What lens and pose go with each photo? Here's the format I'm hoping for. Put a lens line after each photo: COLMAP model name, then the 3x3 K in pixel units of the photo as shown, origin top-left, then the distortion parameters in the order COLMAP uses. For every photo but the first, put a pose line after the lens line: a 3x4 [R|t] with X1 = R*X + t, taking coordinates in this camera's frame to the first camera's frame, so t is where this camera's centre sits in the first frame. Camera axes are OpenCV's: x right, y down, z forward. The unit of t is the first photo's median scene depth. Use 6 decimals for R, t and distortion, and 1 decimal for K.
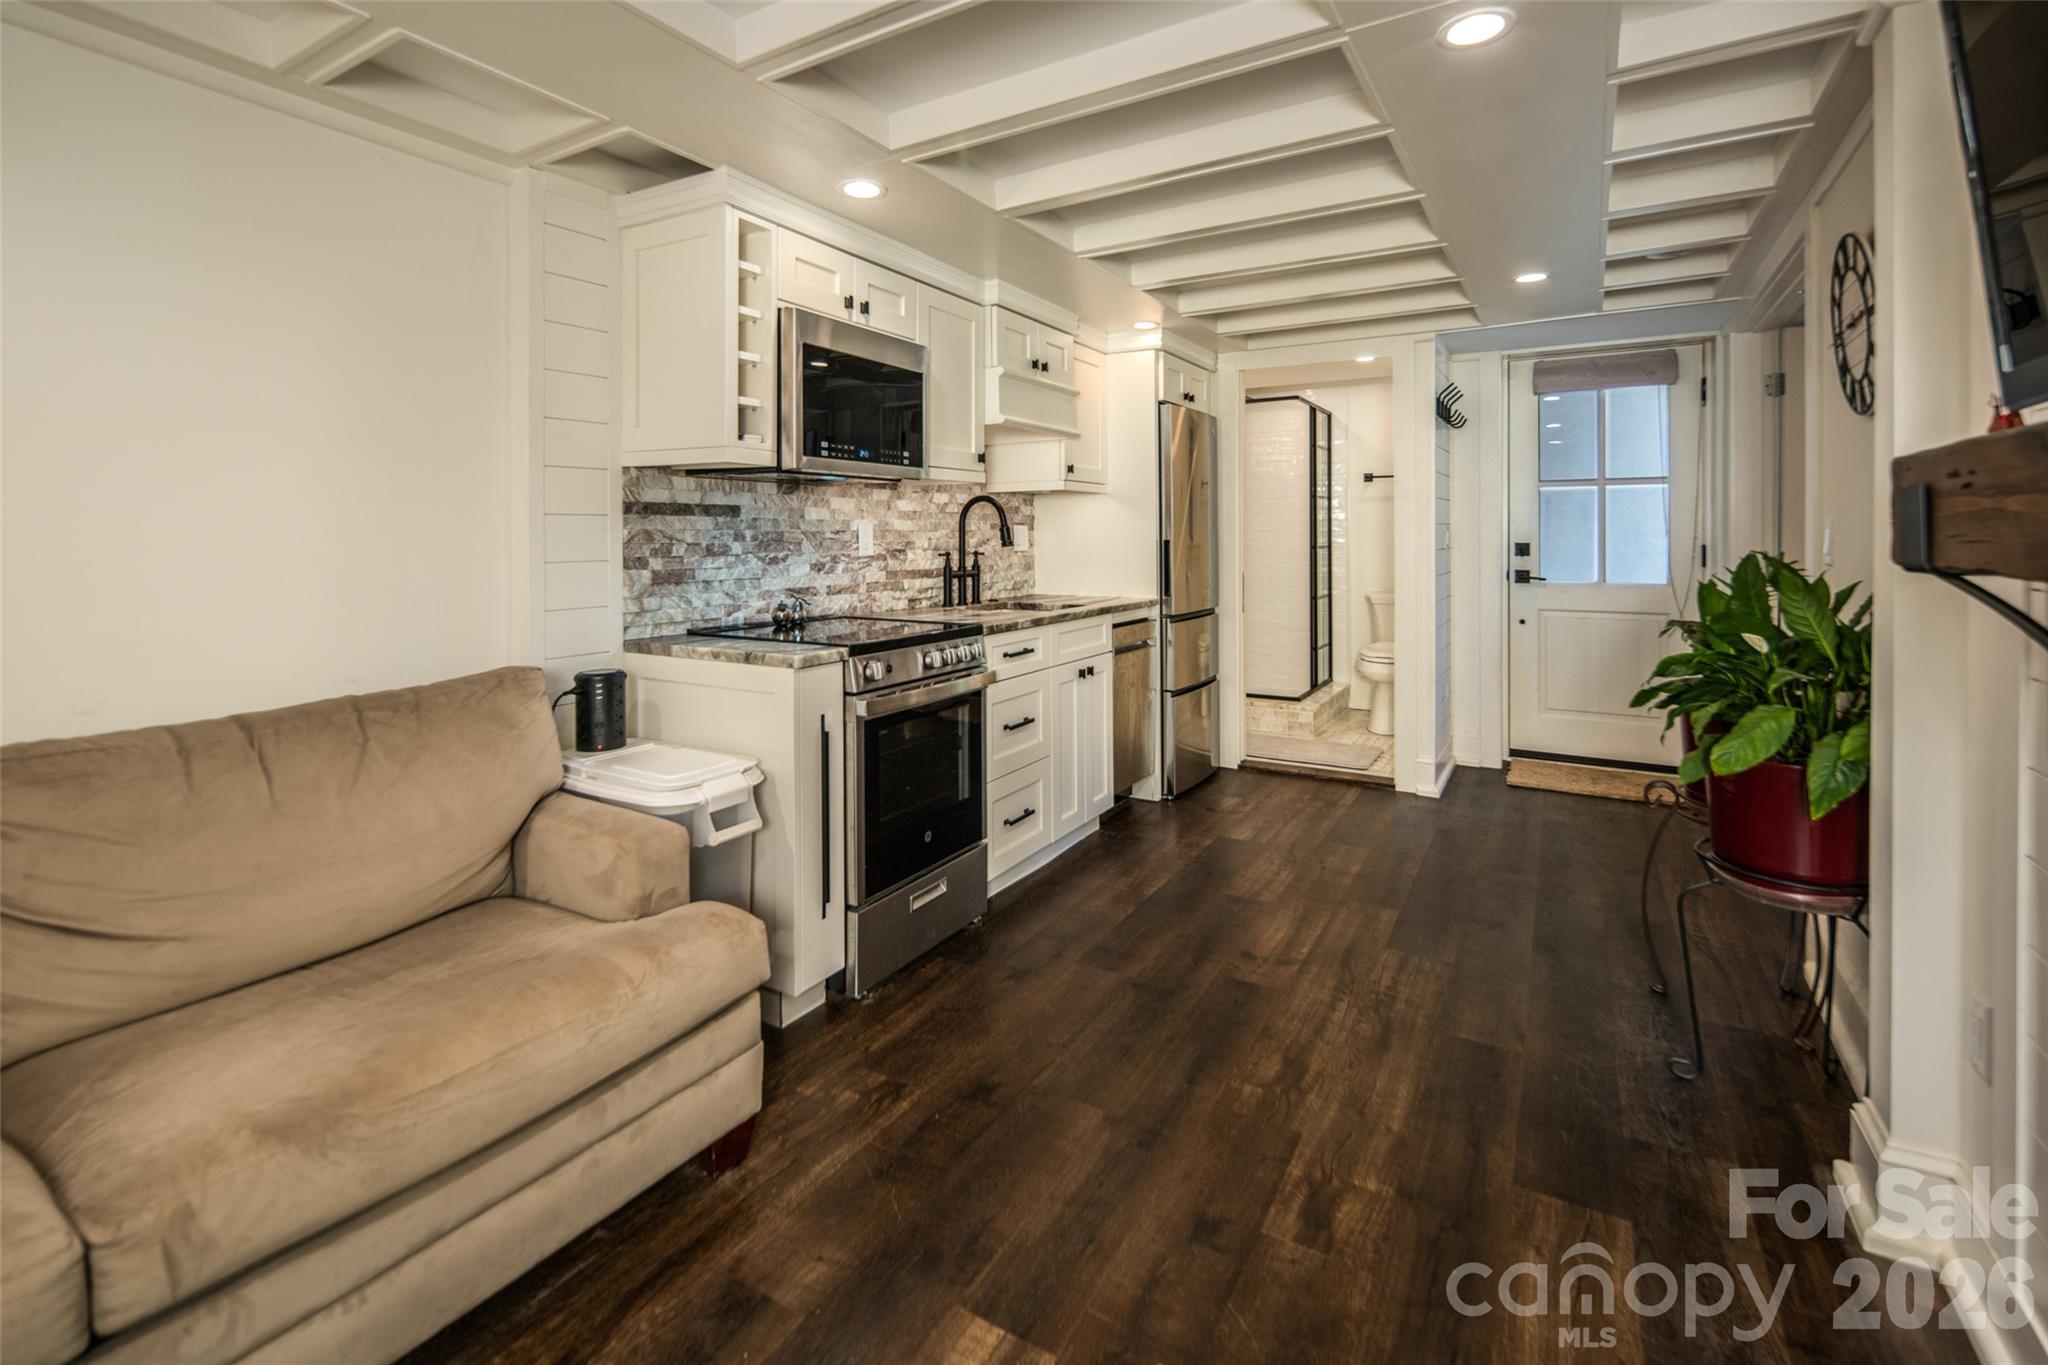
lens RADIAL K [[928.7, 0, 1011.4], [0, 928.7, 564.2], [0, 0, 1]] dist [-0.002732, -0.001059]
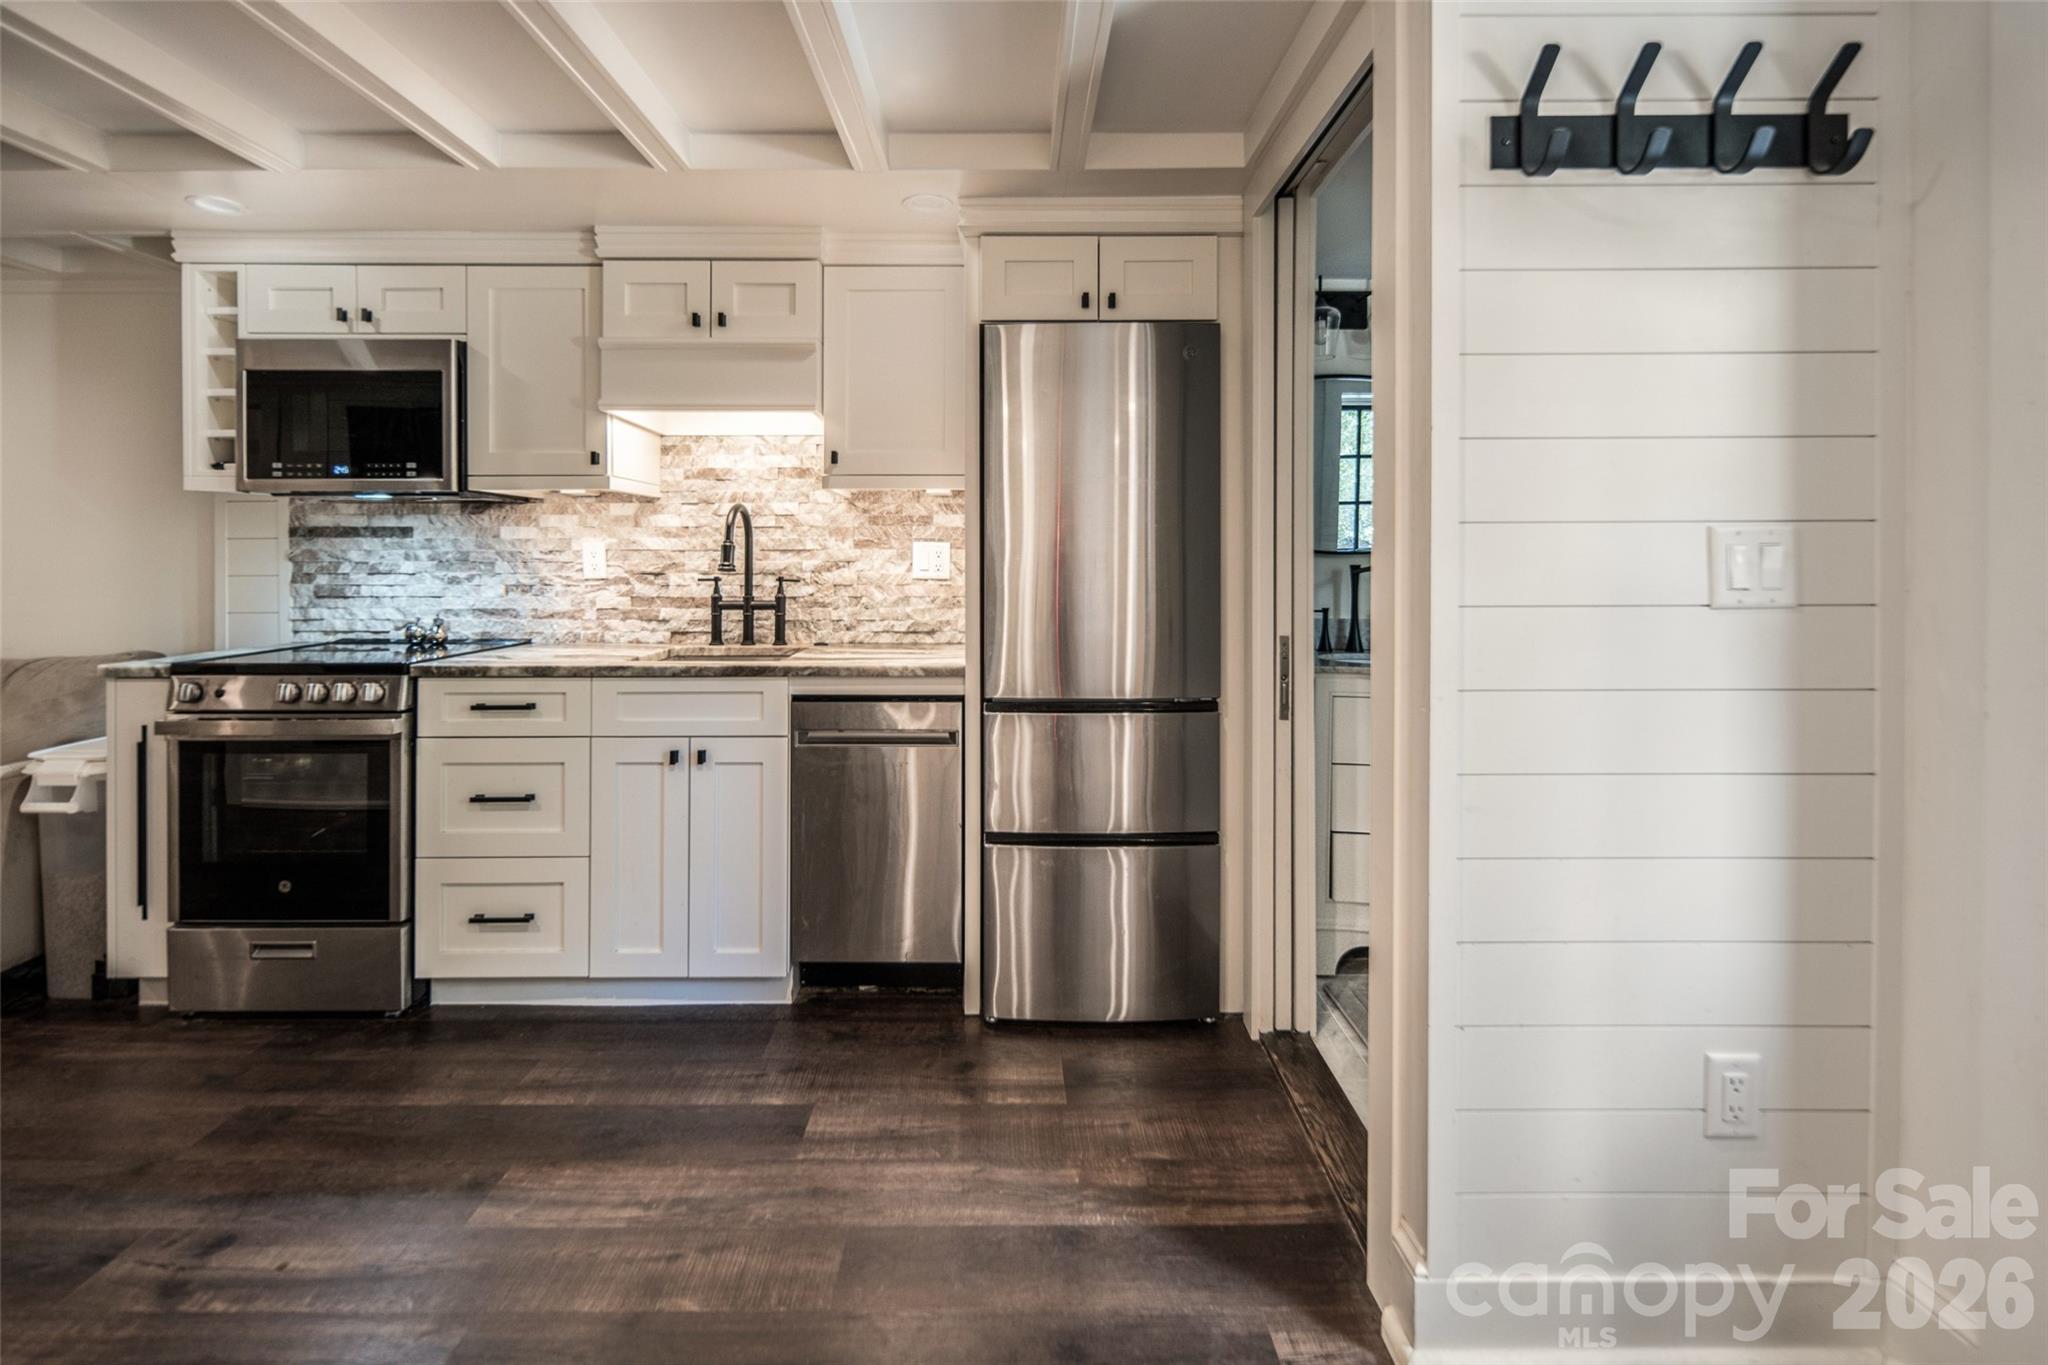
lens RADIAL K [[928.7, 0, 1011.4], [0, 928.7, 564.2], [0, 0, 1]] dist [-0.002732, -0.001059]
pose [[0.513304, 0.007766, -0.858172, 0.999223], [-0.028500, 0.999562, -0.008002, -0.032930], [0.857734, 0.028565, 0.513300, 1.080878]]
